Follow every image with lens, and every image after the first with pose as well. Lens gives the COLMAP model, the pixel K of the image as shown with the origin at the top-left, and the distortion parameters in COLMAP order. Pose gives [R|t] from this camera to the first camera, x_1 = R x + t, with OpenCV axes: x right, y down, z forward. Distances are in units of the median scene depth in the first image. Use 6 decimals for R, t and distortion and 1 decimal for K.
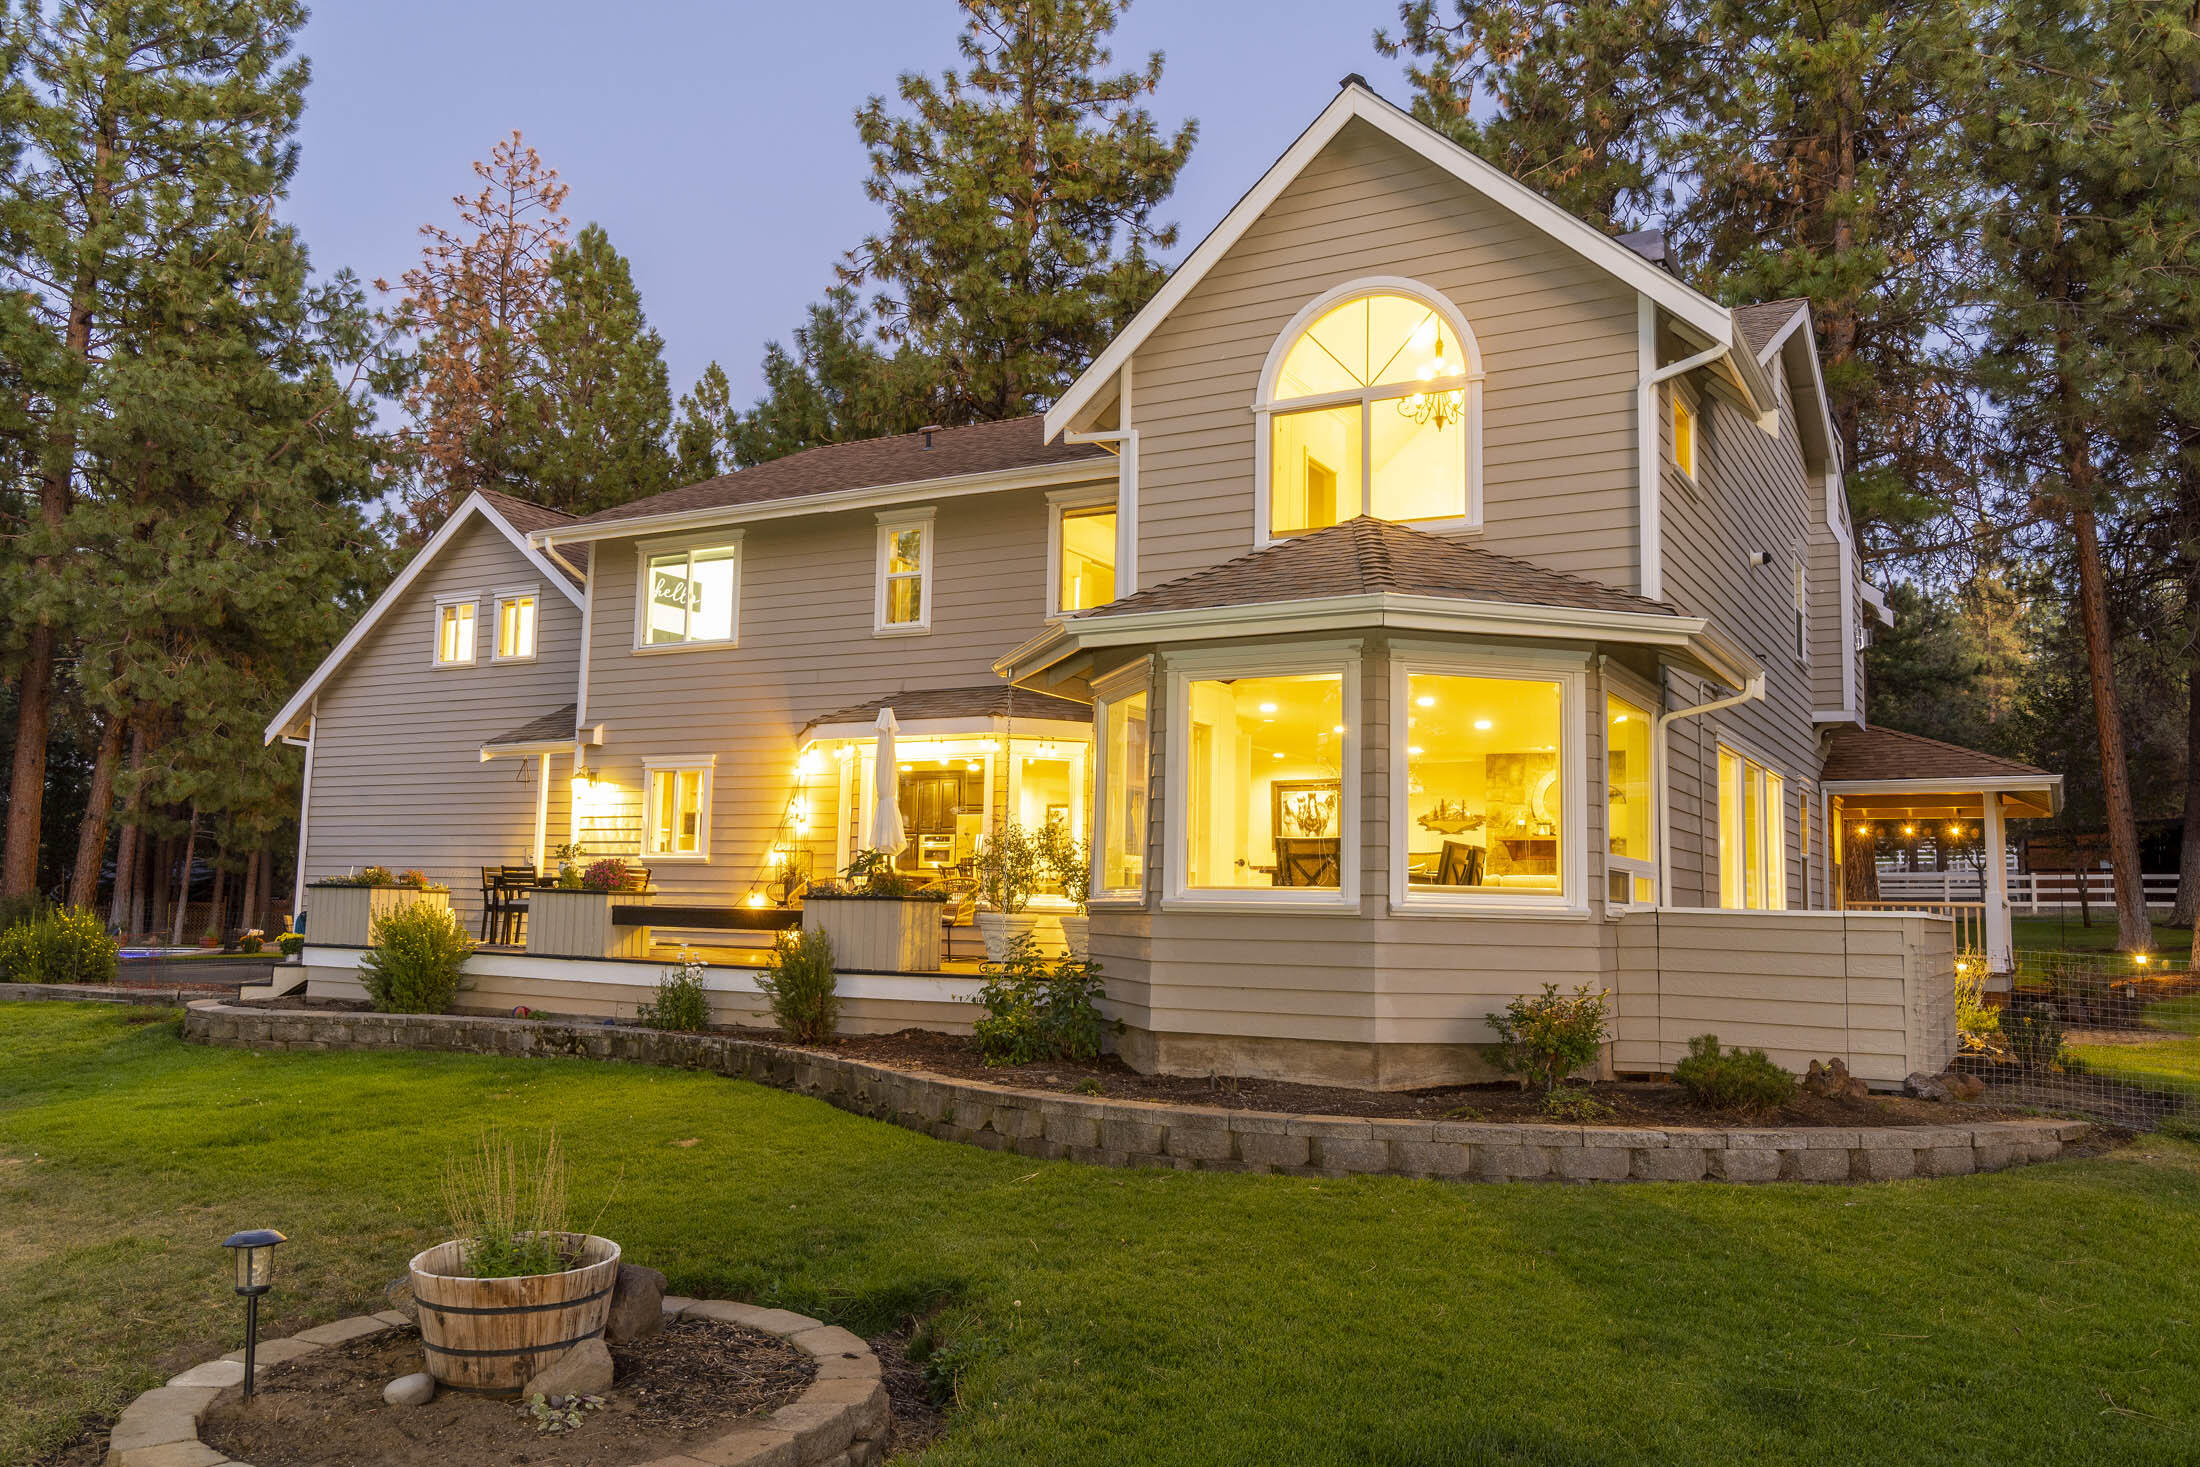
lens RADIAL K [[1682.6, 0, 1100.0], [0, 1682.6, 733.5], [0, 0, 1]] dist [0.002233, -0.004868]
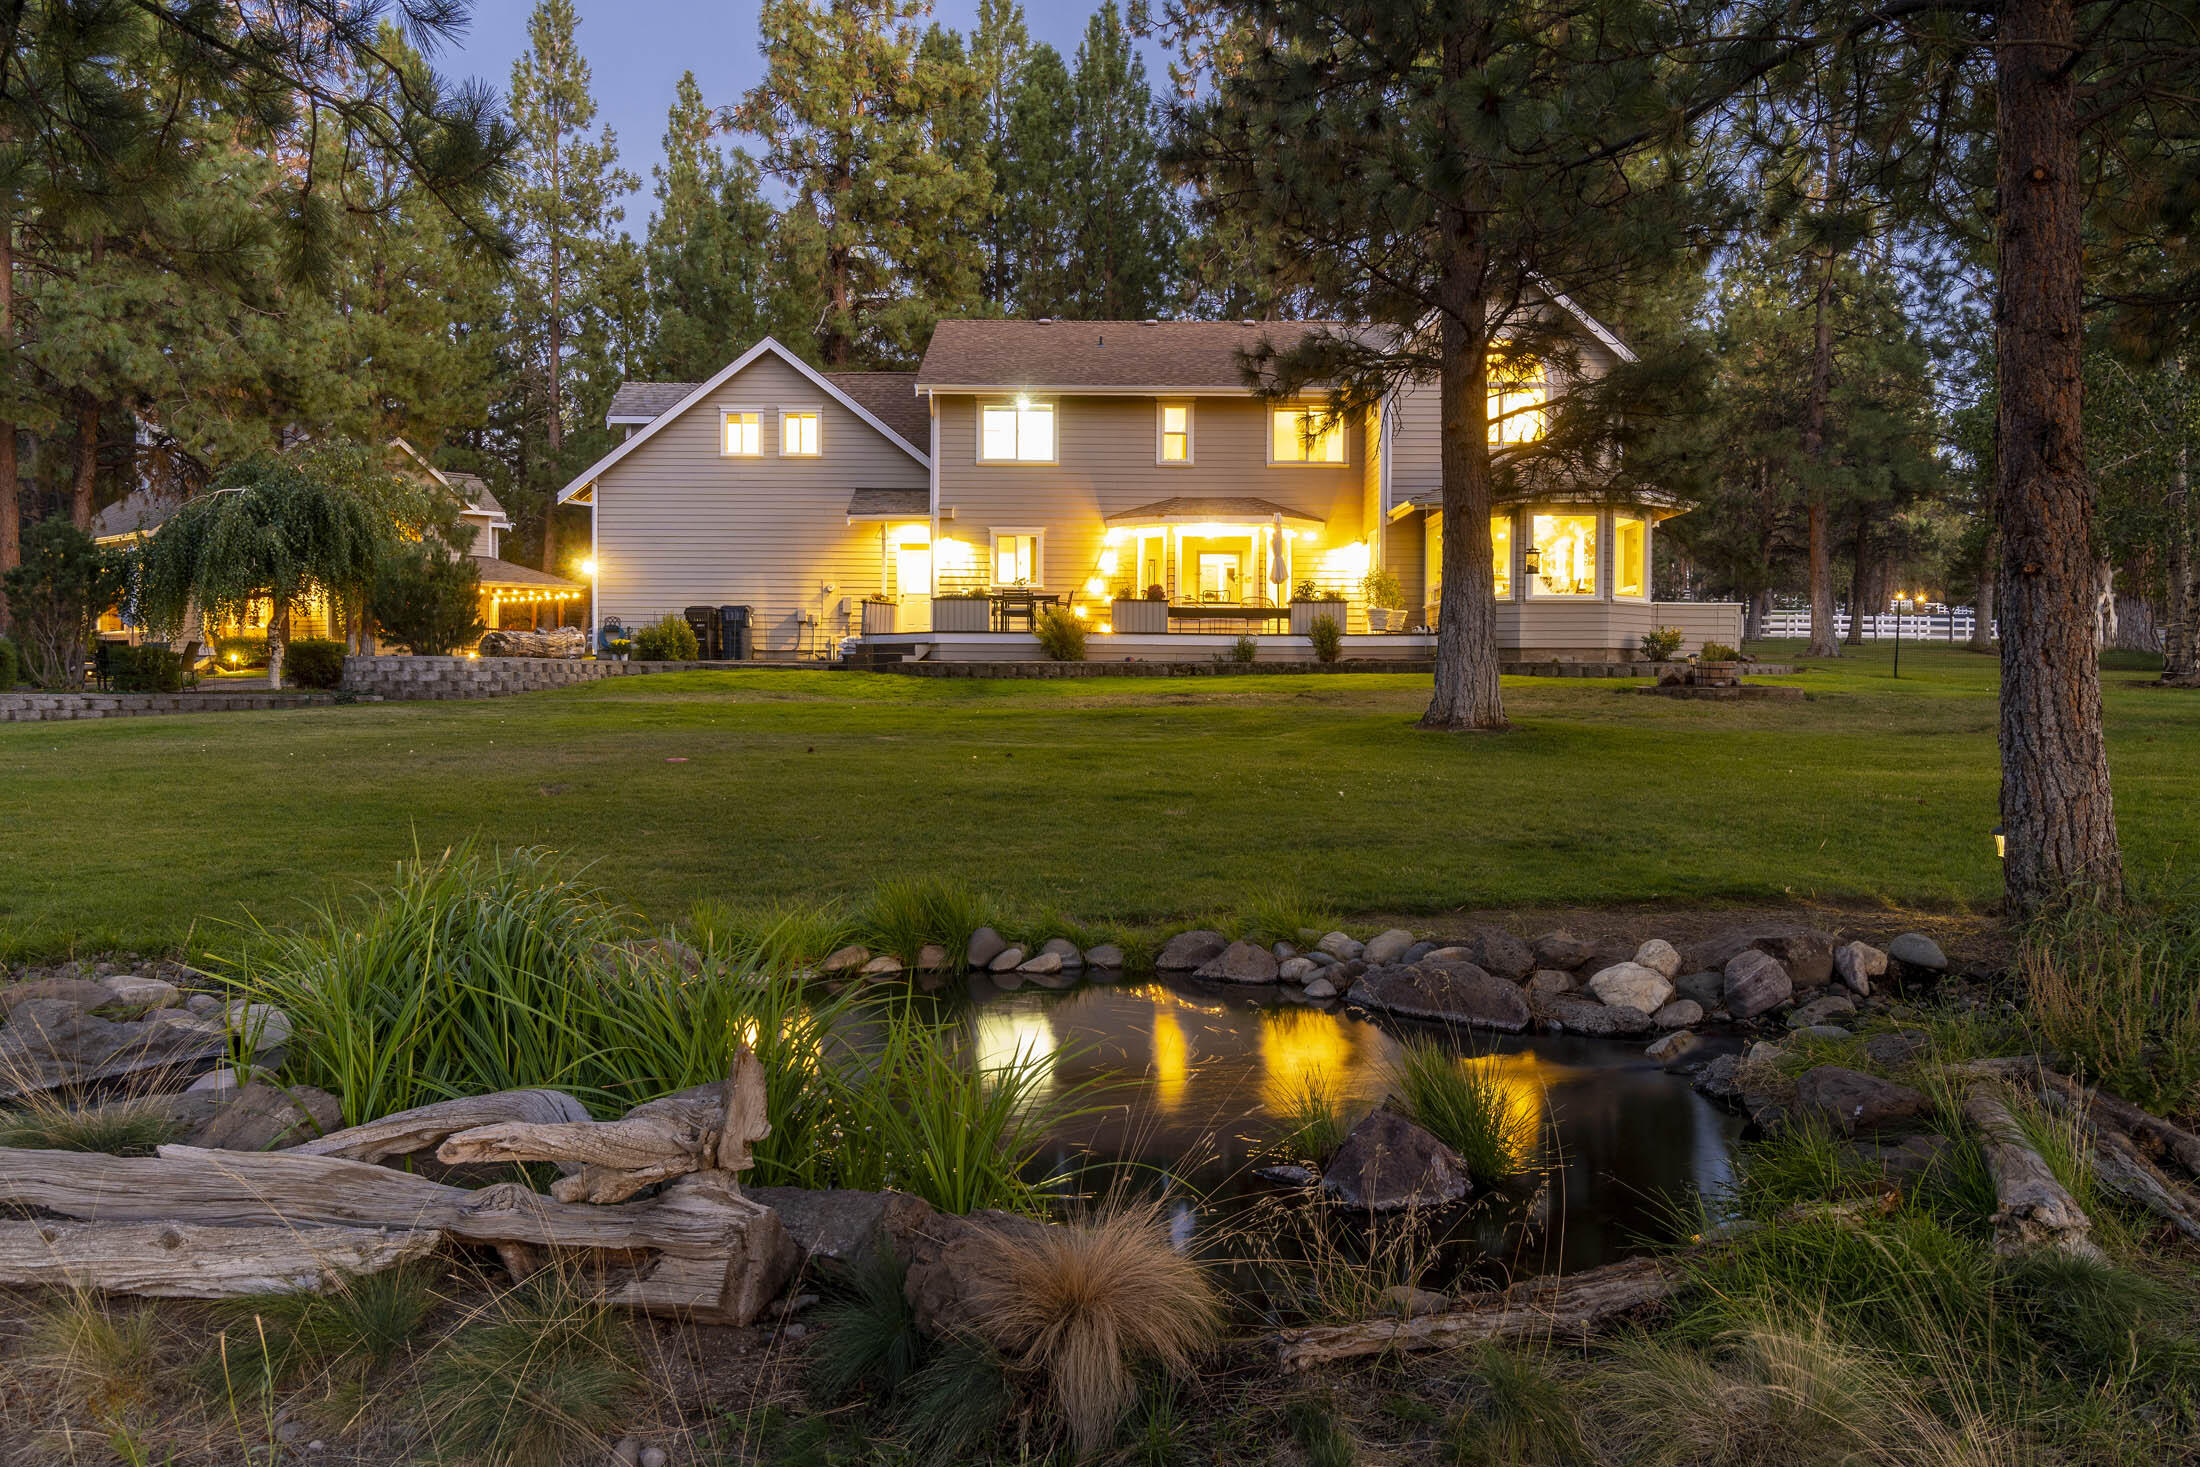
lens RADIAL K [[1682.6, 0, 1100.0], [0, 1682.6, 733.5], [0, 0, 1]] dist [0.002233, -0.004868]
pose [[0.868799, -0.031297, 0.494175, -0.999880], [-0.039424, 0.990460, 0.132038, -0.007759], [-0.493594, -0.134197, 0.859277, -0.524322]]
